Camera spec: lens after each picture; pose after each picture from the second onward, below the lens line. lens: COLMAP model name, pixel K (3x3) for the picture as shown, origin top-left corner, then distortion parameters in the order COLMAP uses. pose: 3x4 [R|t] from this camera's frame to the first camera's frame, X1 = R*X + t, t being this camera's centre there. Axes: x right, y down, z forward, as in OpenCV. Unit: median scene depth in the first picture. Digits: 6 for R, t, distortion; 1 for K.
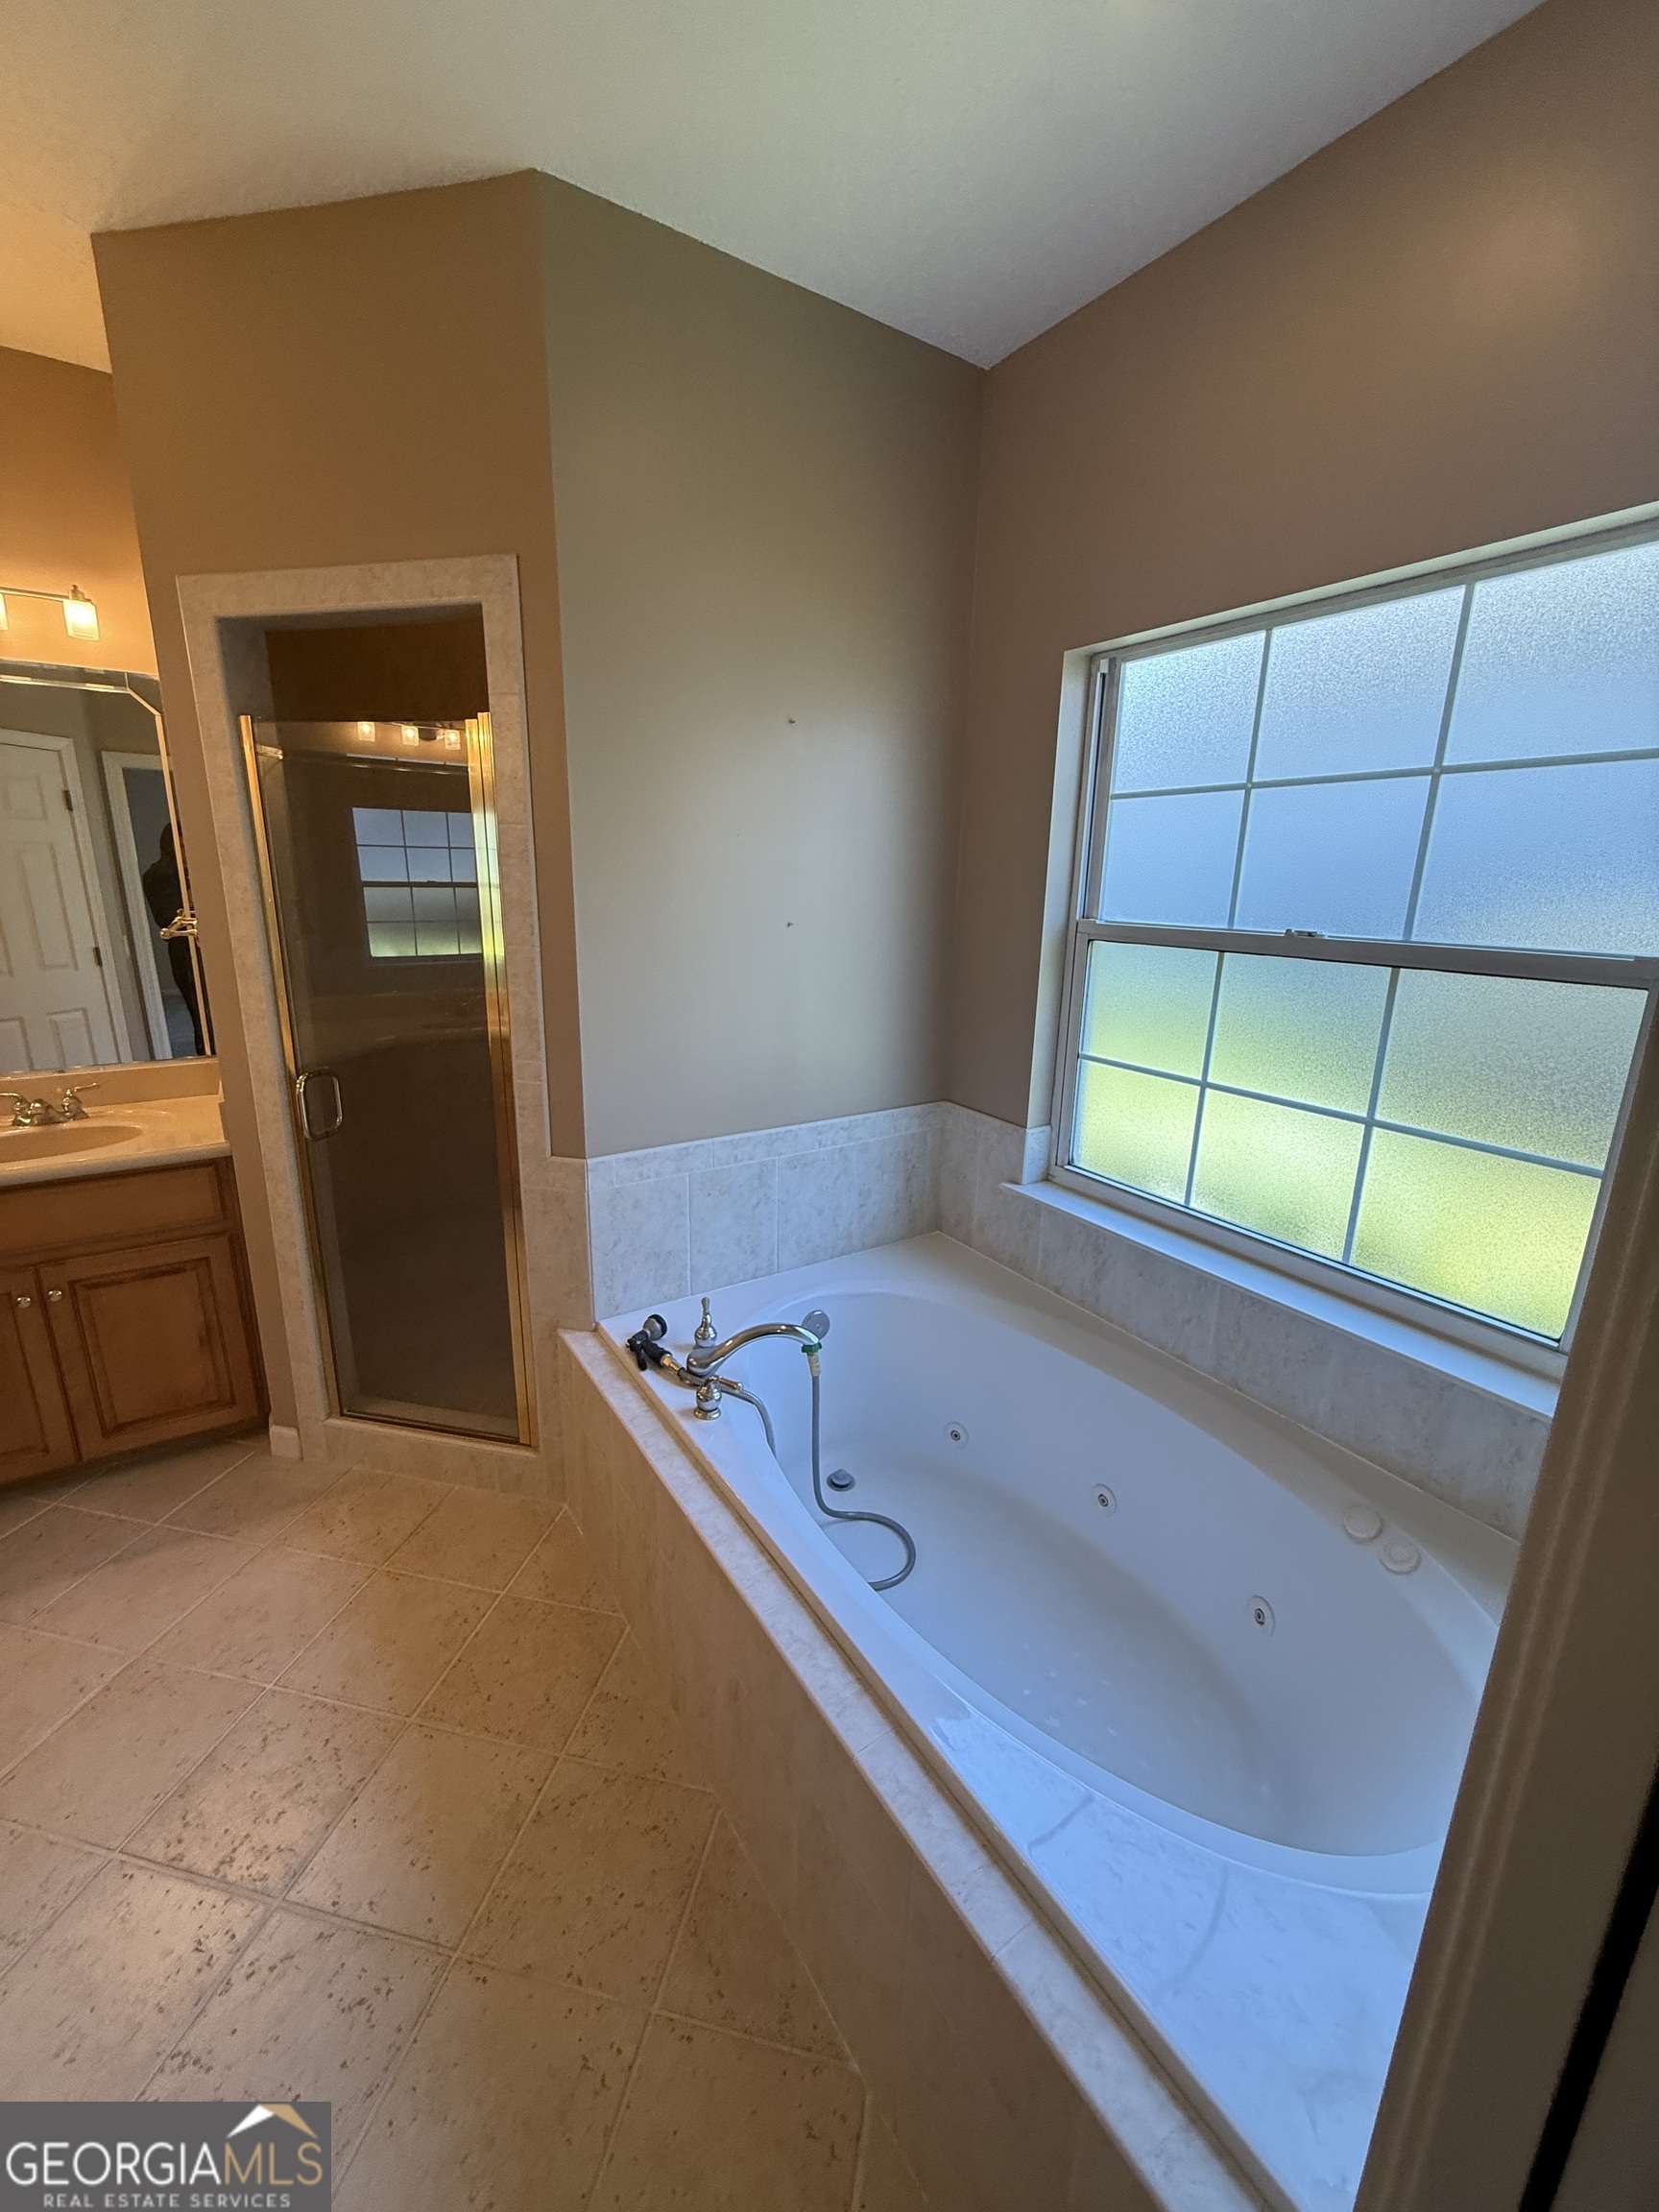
lens RADIAL K [[883.4, 0, 834.5], [0, 883.4, 1102.0], [0, 0, 1]] dist [-0.001234, 0.000409]
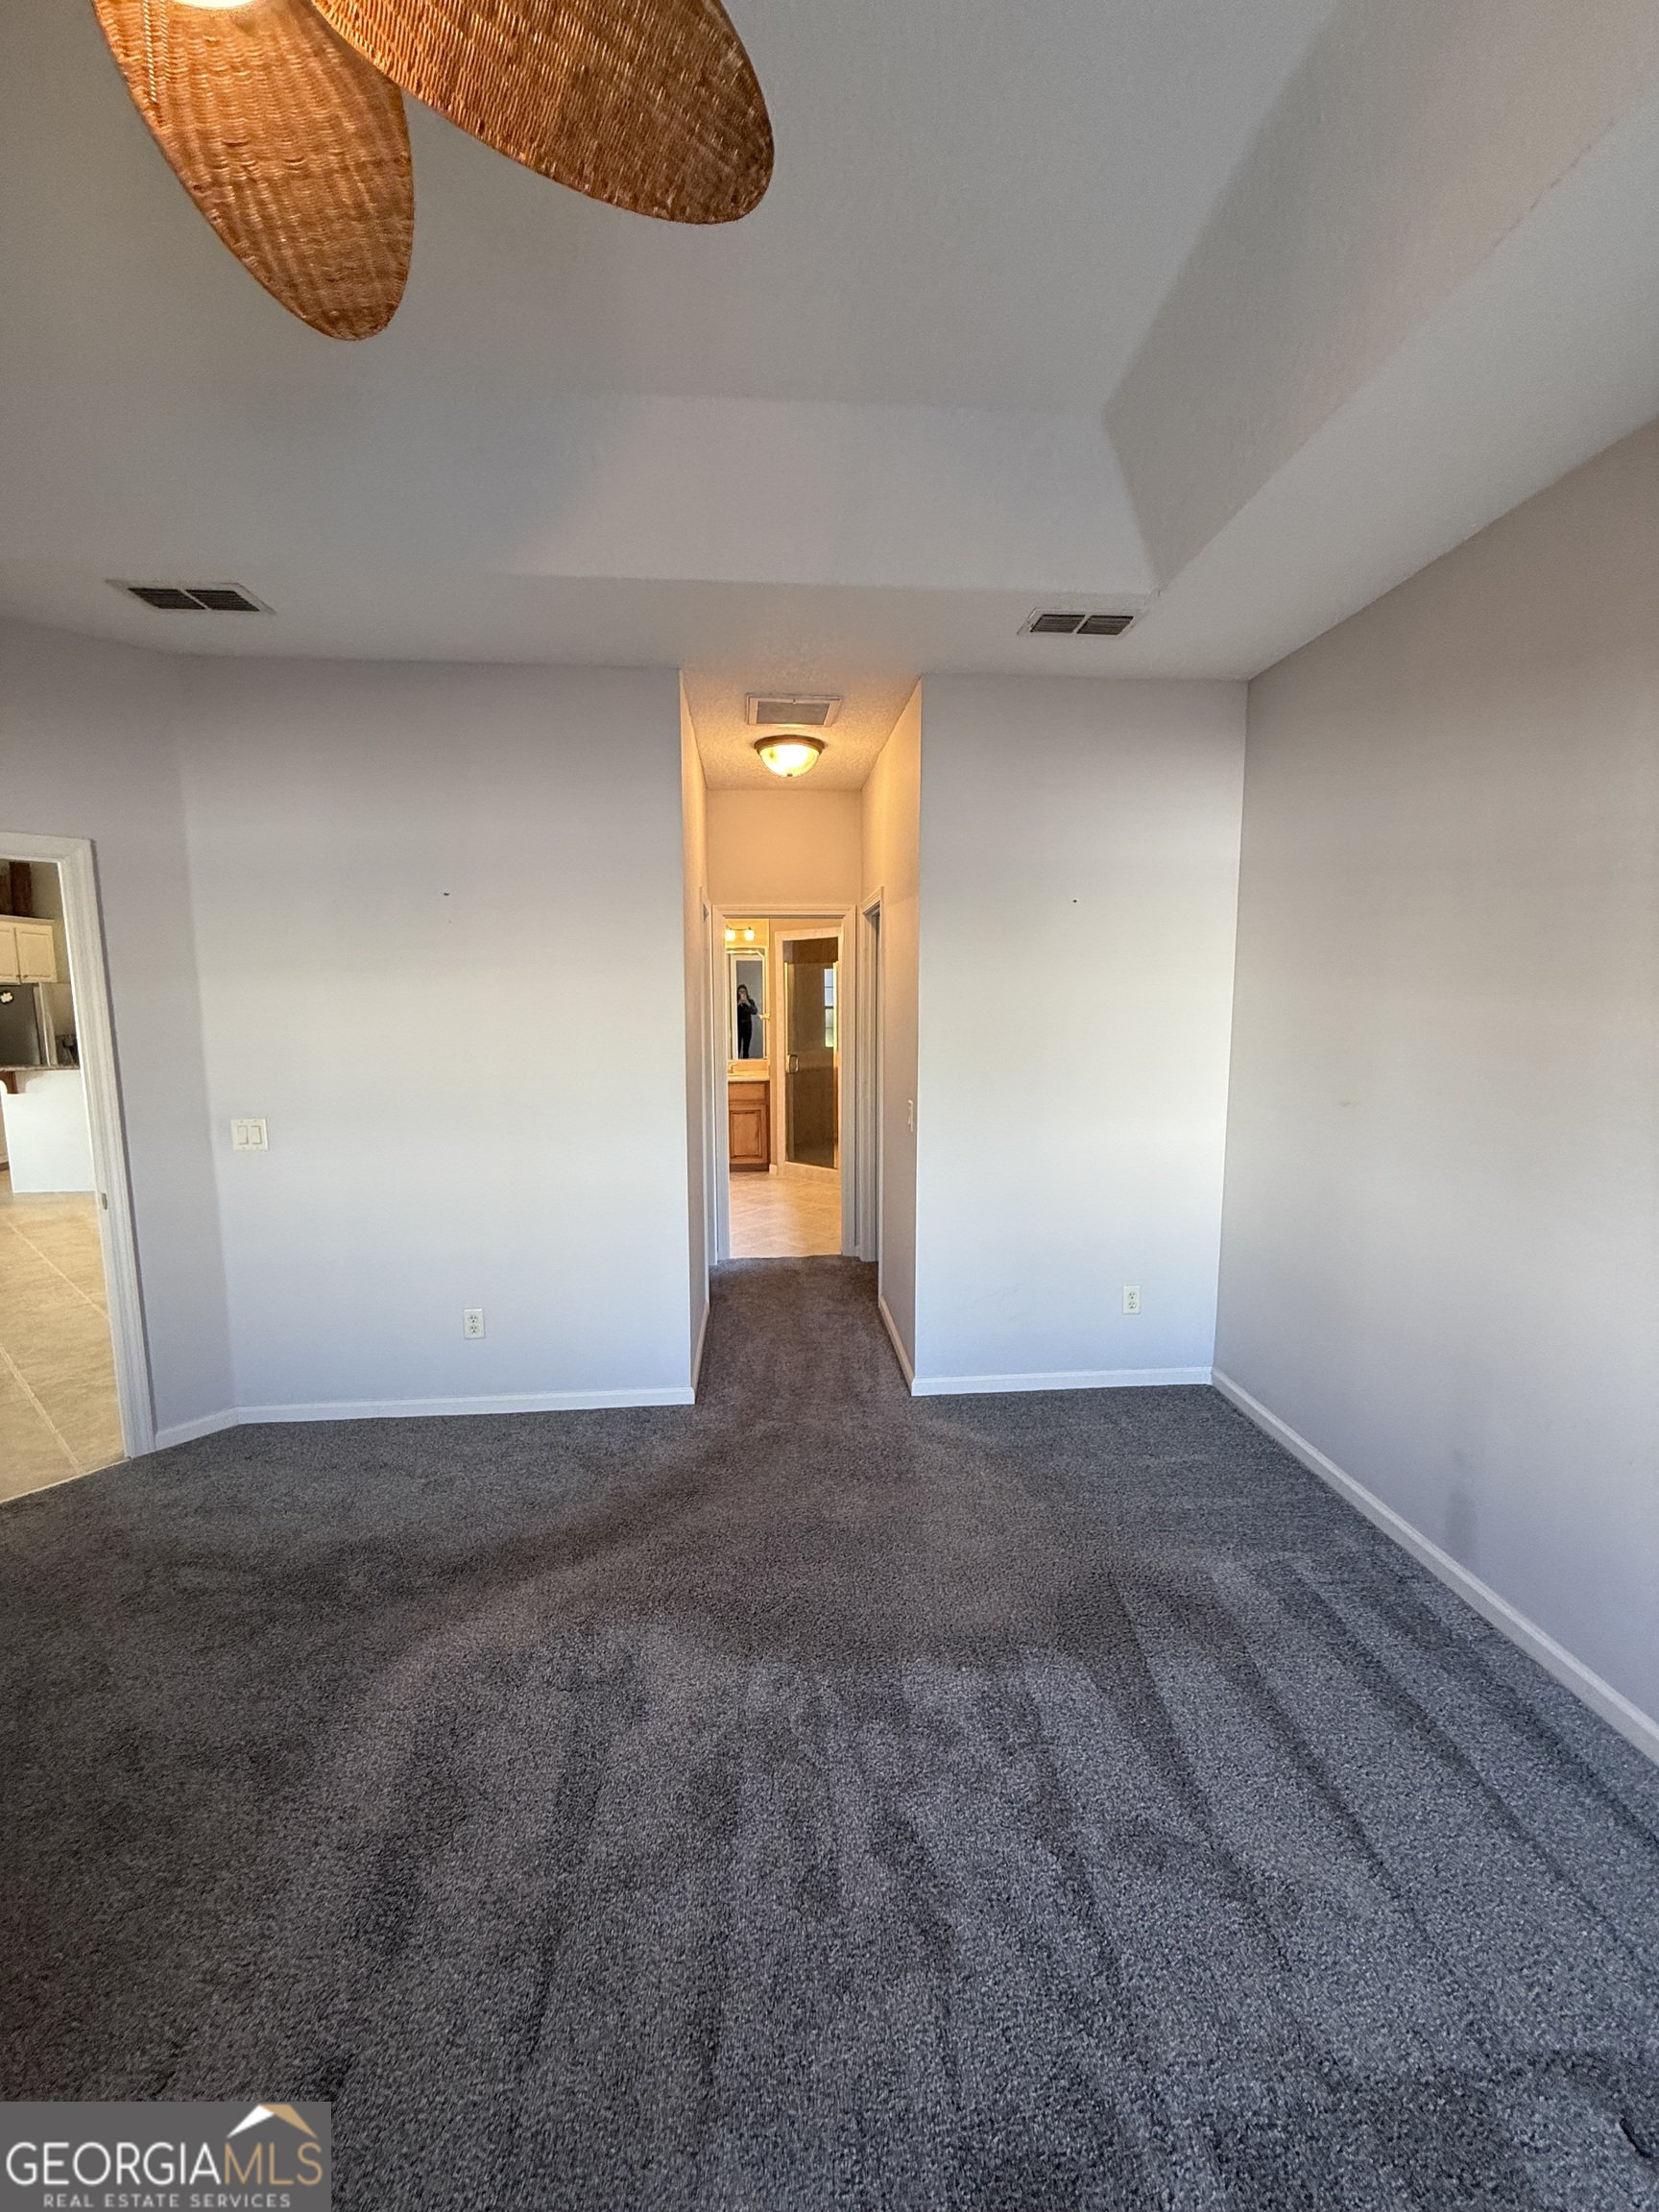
lens RADIAL K [[883.4, 0, 834.5], [0, 883.4, 1102.0], [0, 0, 1]] dist [-0.001234, 0.000409]
pose [[0.878164, 0.031683, -0.477309, 1.305977], [-0.097044, 0.988855, -0.112906, 0.552618], [0.468412, 0.145470, 0.871452, -2.057666]]
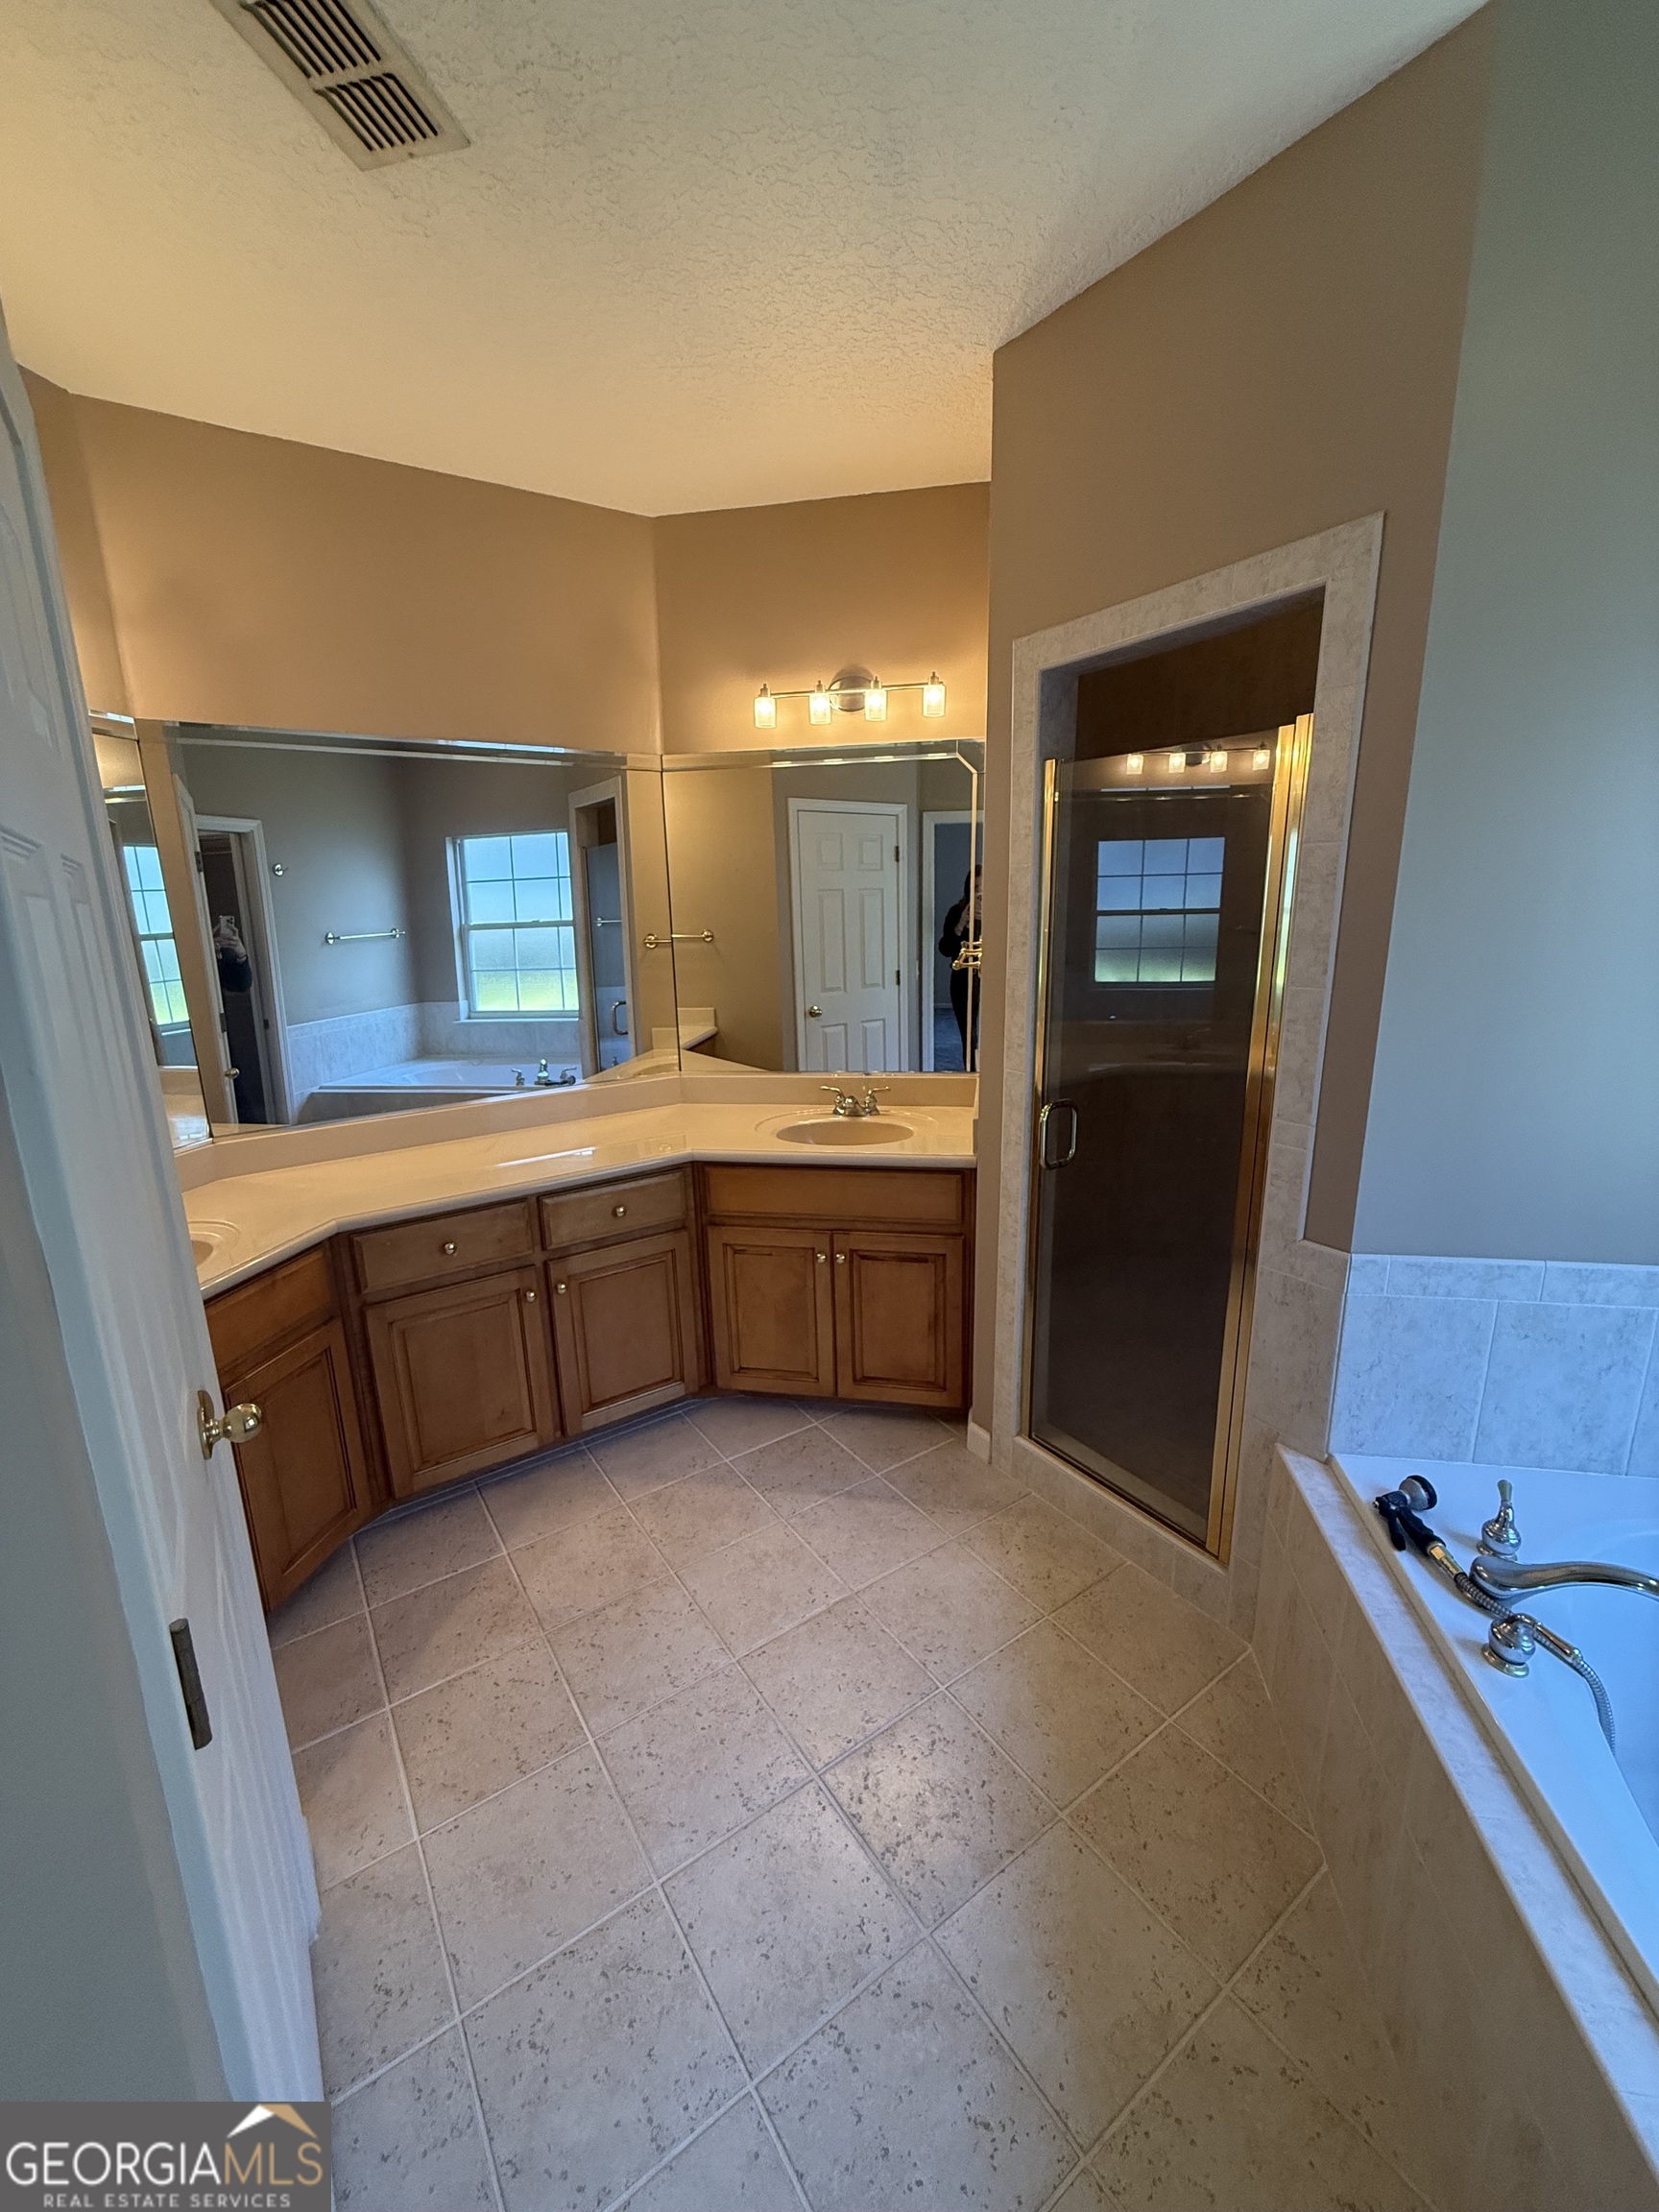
lens RADIAL K [[887.2, 0, 829.5], [0, 887.2, 1106.0], [0, 0, 1]] dist [0.000714, 0.000055]
pose [[0.725323, 0.121279, -0.677642, -0.087849], [-0.137200, 0.990078, 0.030343, -0.025385], [0.674599, 0.070964, 0.734766, 0.073420]]
